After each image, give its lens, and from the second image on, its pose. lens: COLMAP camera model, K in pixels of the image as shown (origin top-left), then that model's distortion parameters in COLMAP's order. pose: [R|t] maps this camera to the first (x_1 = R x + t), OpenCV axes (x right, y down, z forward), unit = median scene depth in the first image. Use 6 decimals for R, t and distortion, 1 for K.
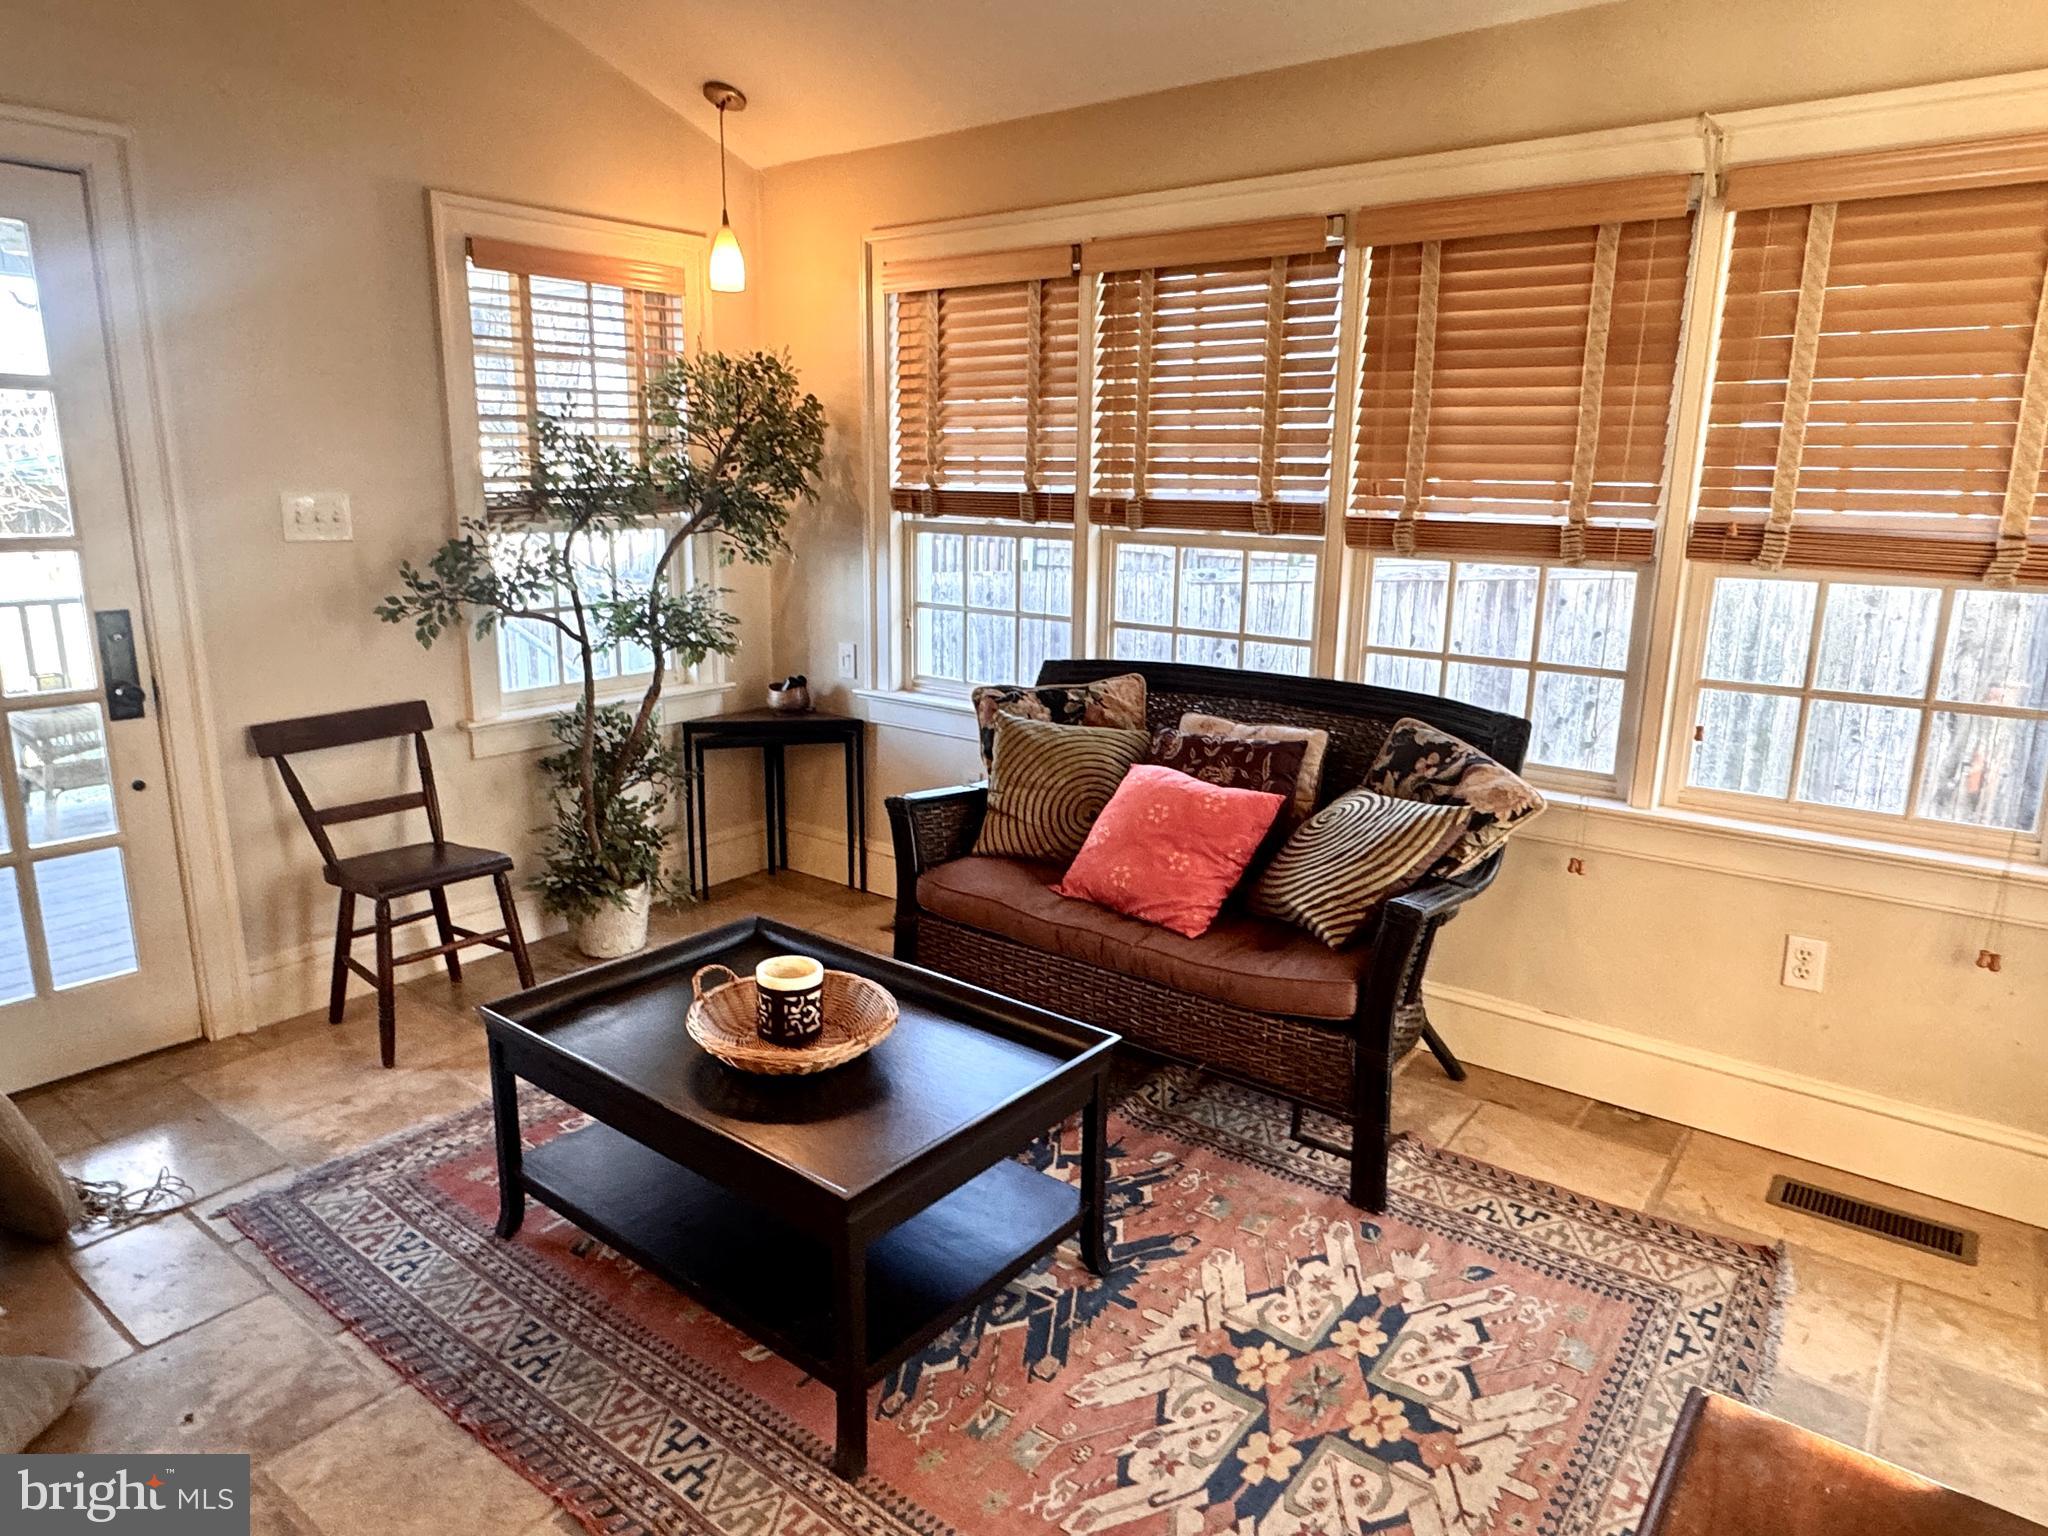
lens RADIAL K [[1293.6, 0, 1022.3], [0, 1293.6, 755.0], [0, 0, 1]] dist [0.017560, -0.002064]
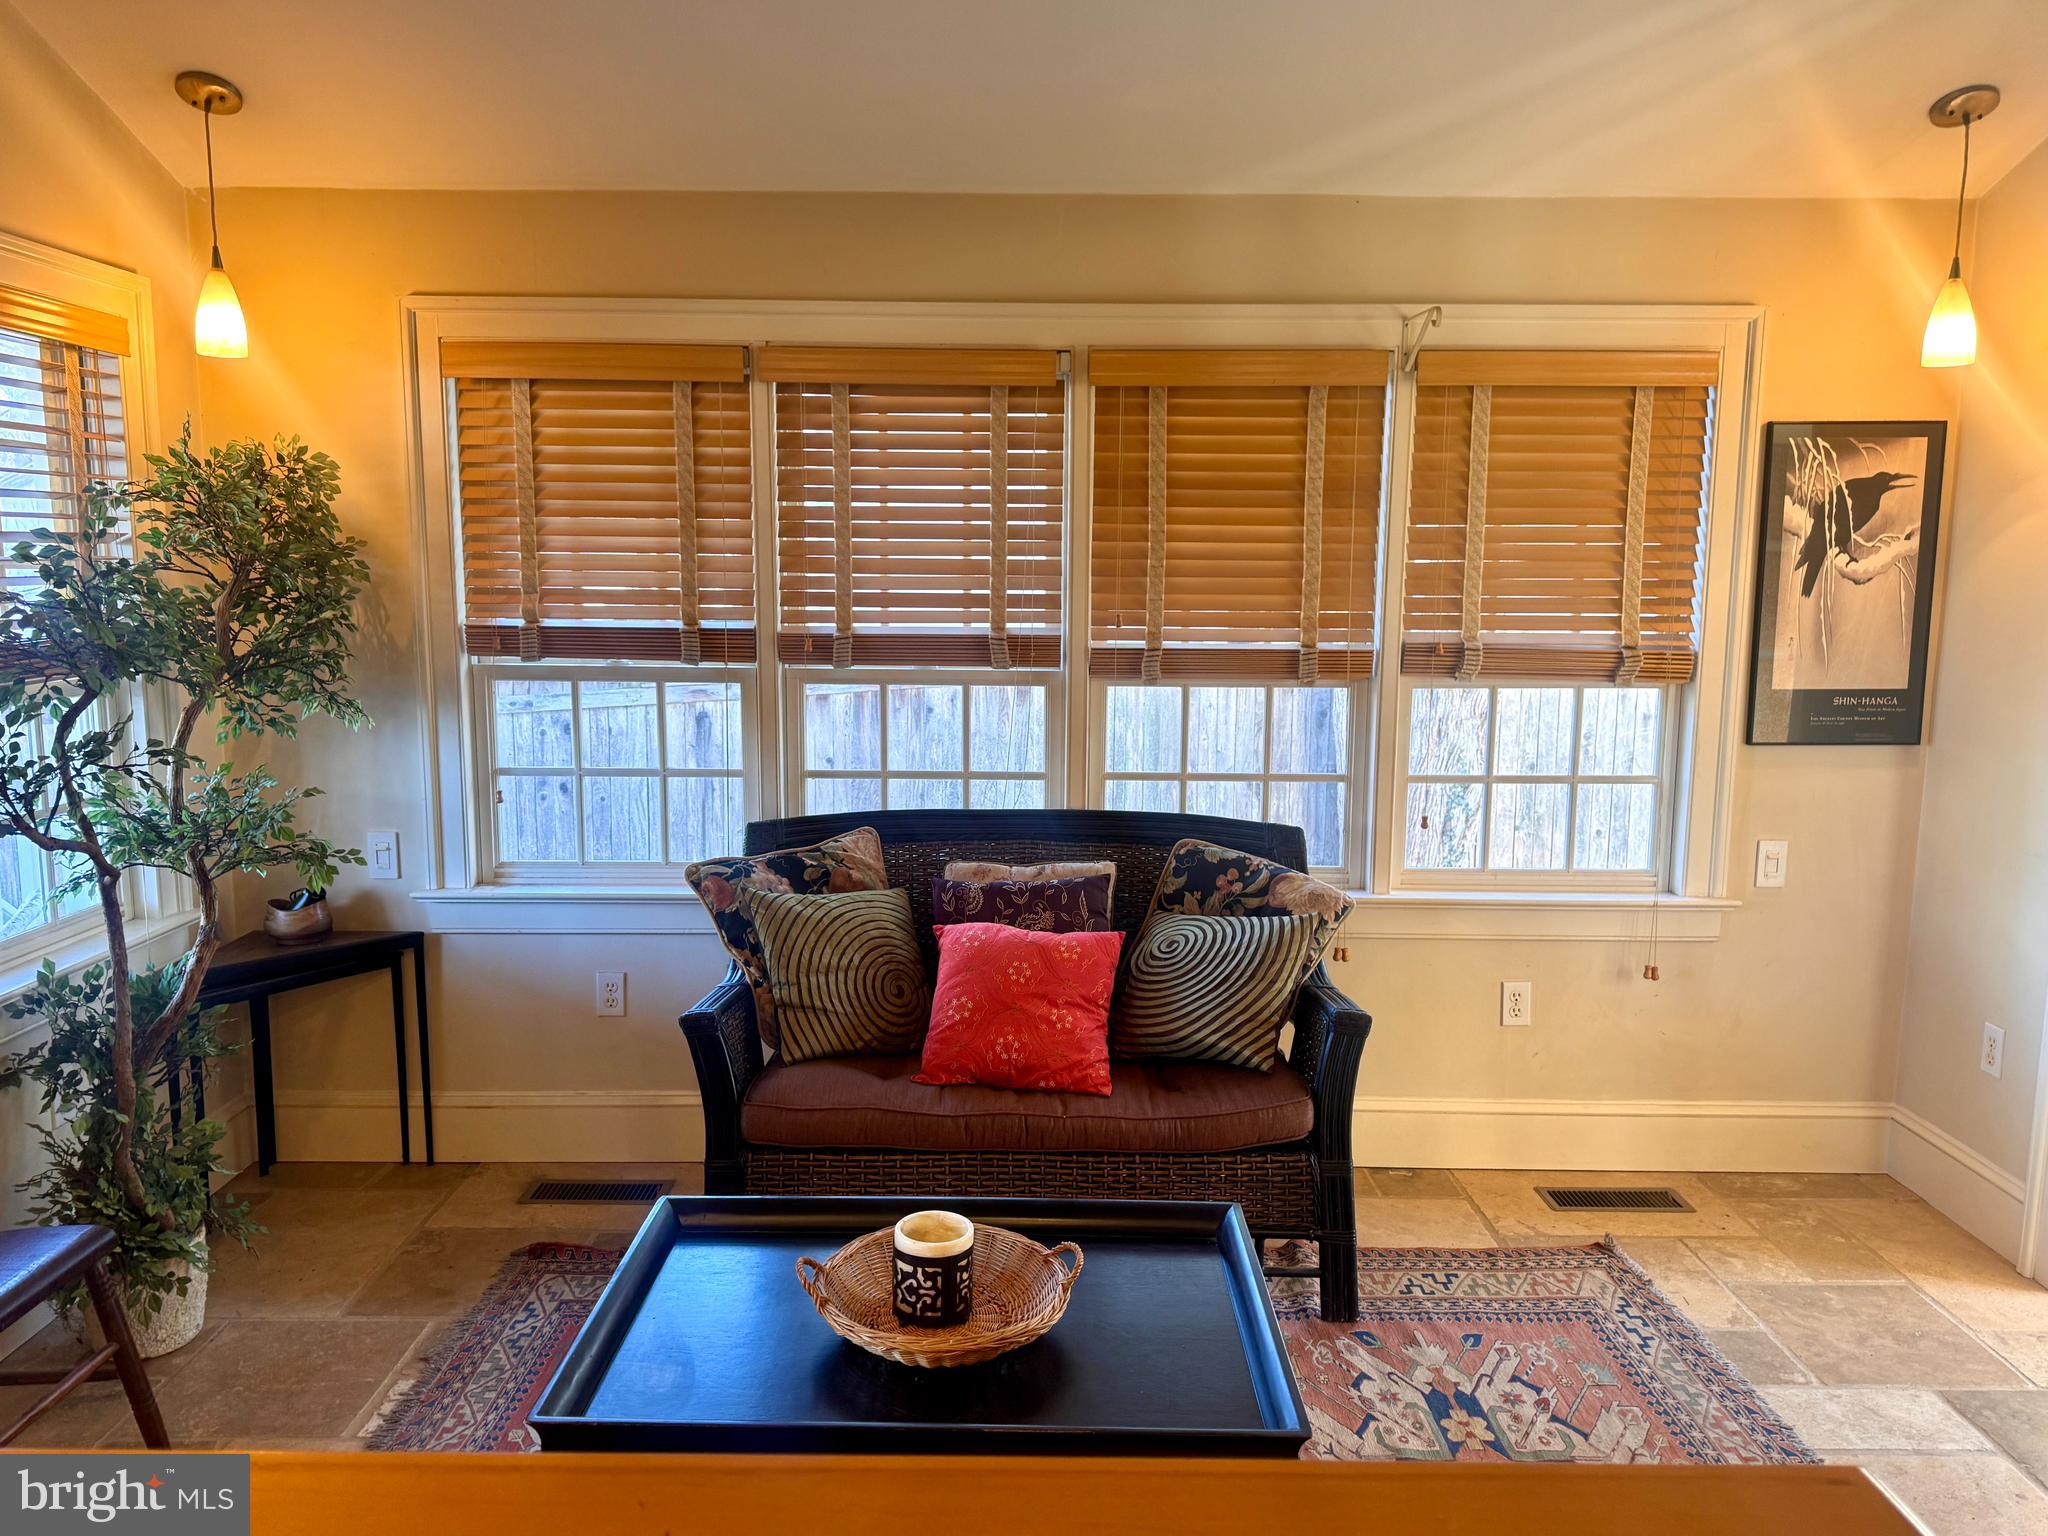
lens RADIAL K [[1499.6, 0, 1014.8], [0, 1499.6, 773.1], [0, 0, 1]] dist [0.092489, -0.039387]
pose [[0.792616, -0.091926, 0.602752, -0.555624], [0.136595, 0.990214, -0.028603, -0.068943], [-0.594224, 0.105004, 0.797416, 0.134317]]
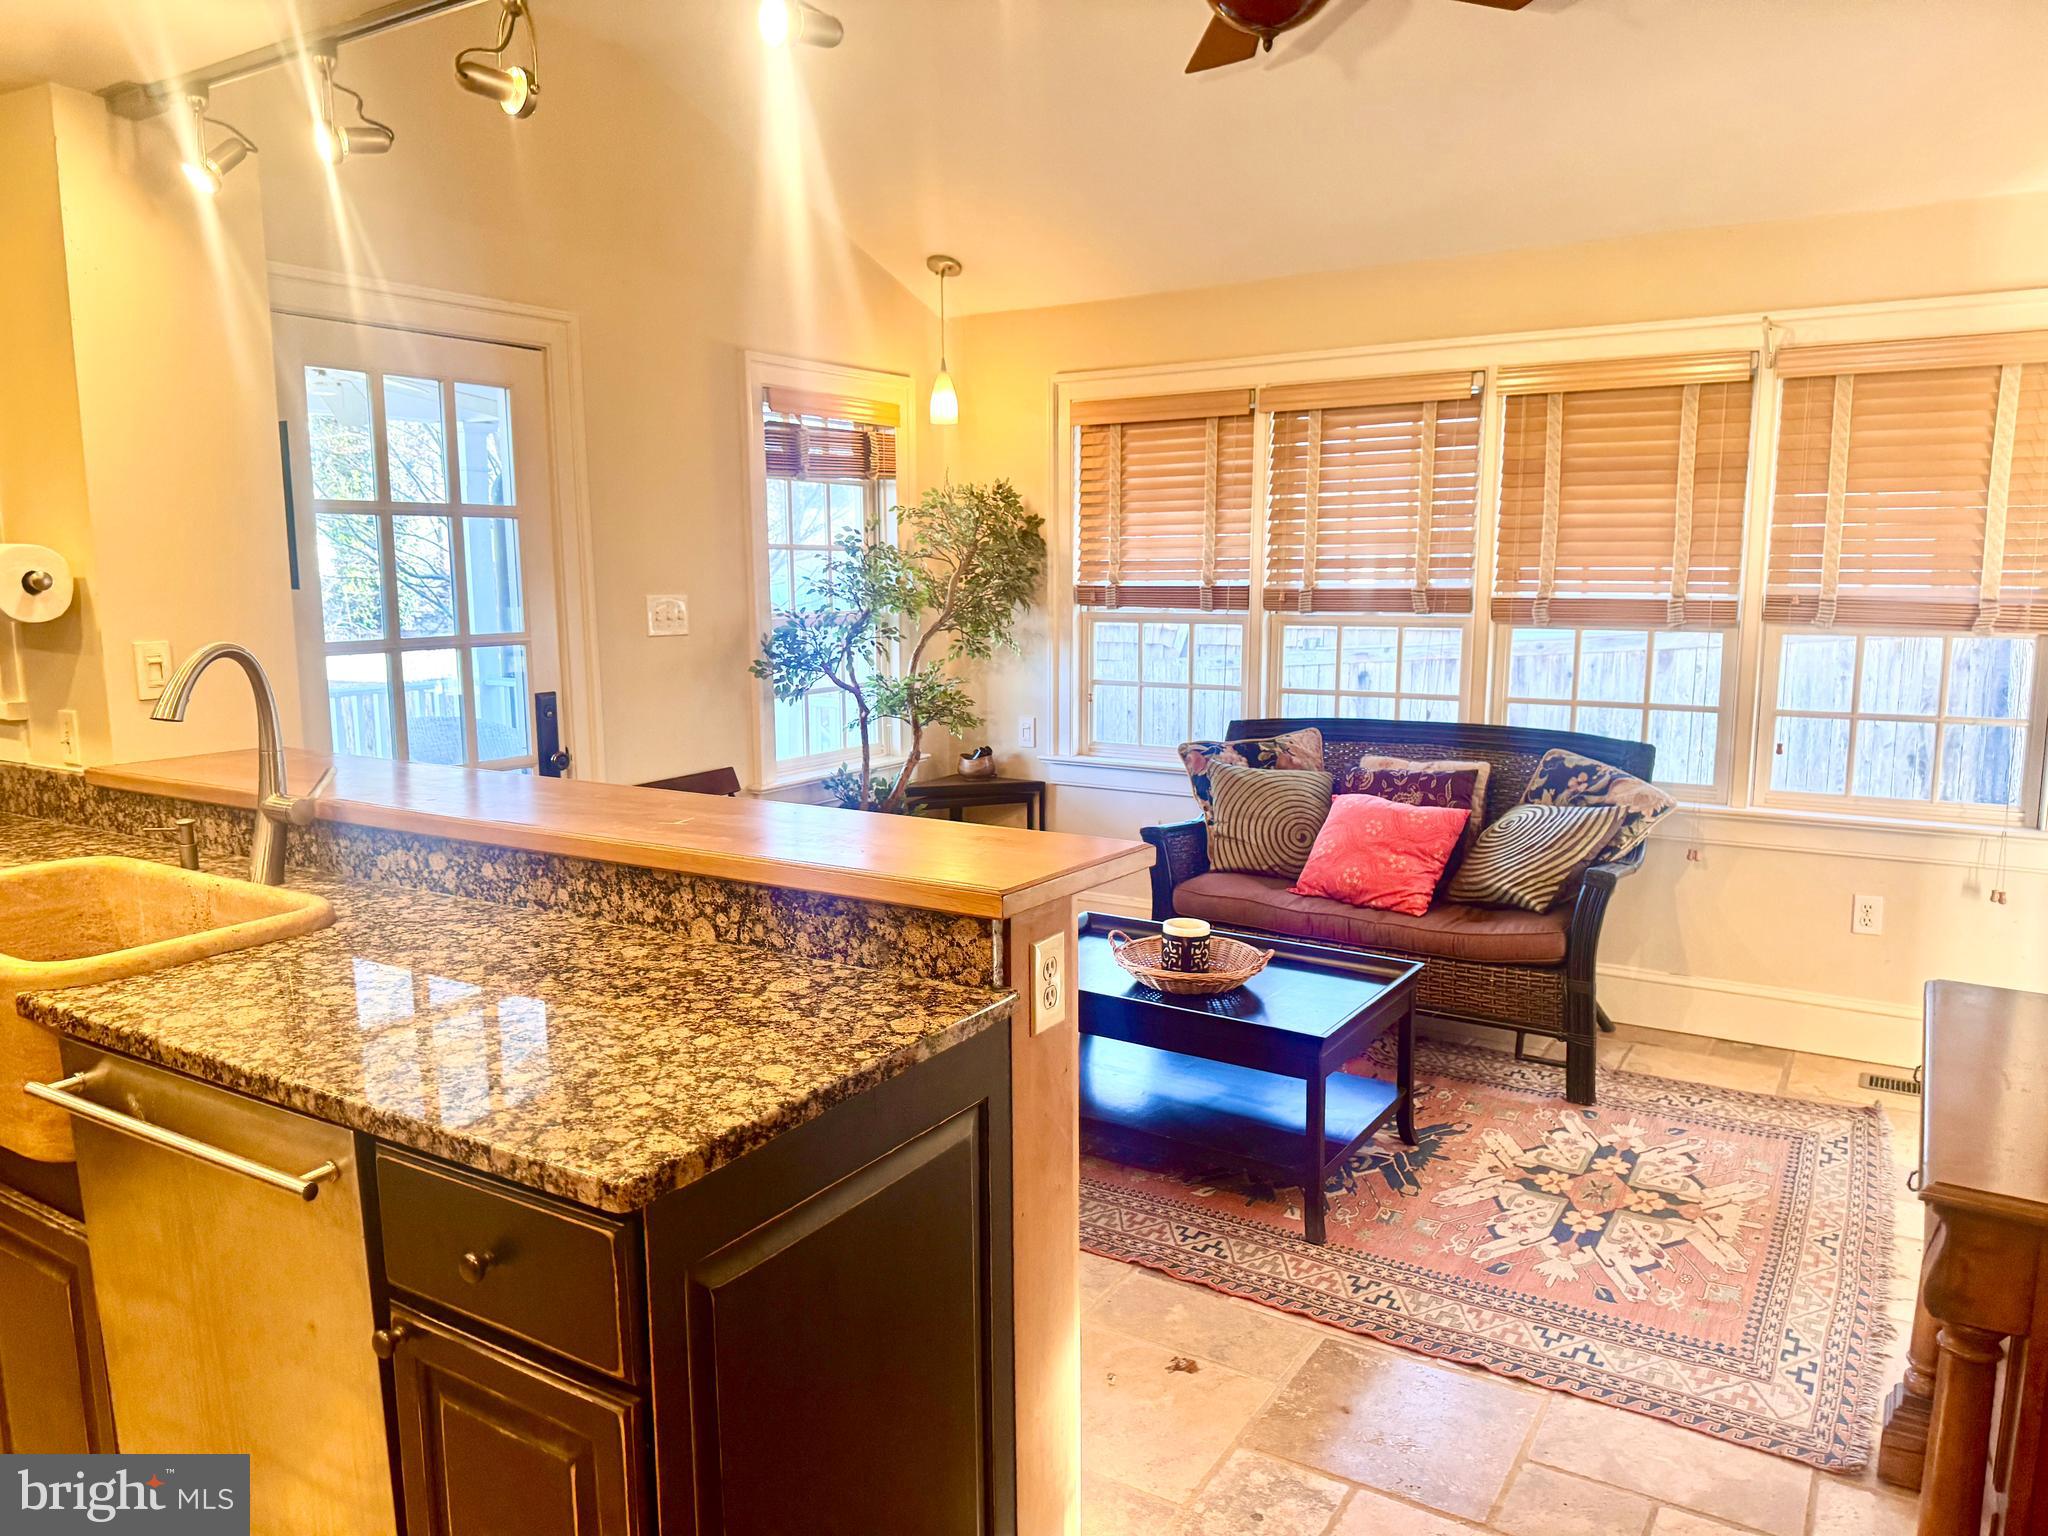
lens RADIAL K [[1443.1, 0, 1008.5], [0, 1443.1, 771.4], [0, 0, 1]] dist [0.038634, -0.038346]
pose [[0.995882, -0.030964, 0.085213, -0.396178], [0.037287, 0.996588, -0.073640, 0.085407], [-0.082642, 0.076515, 0.993638, -0.424535]]
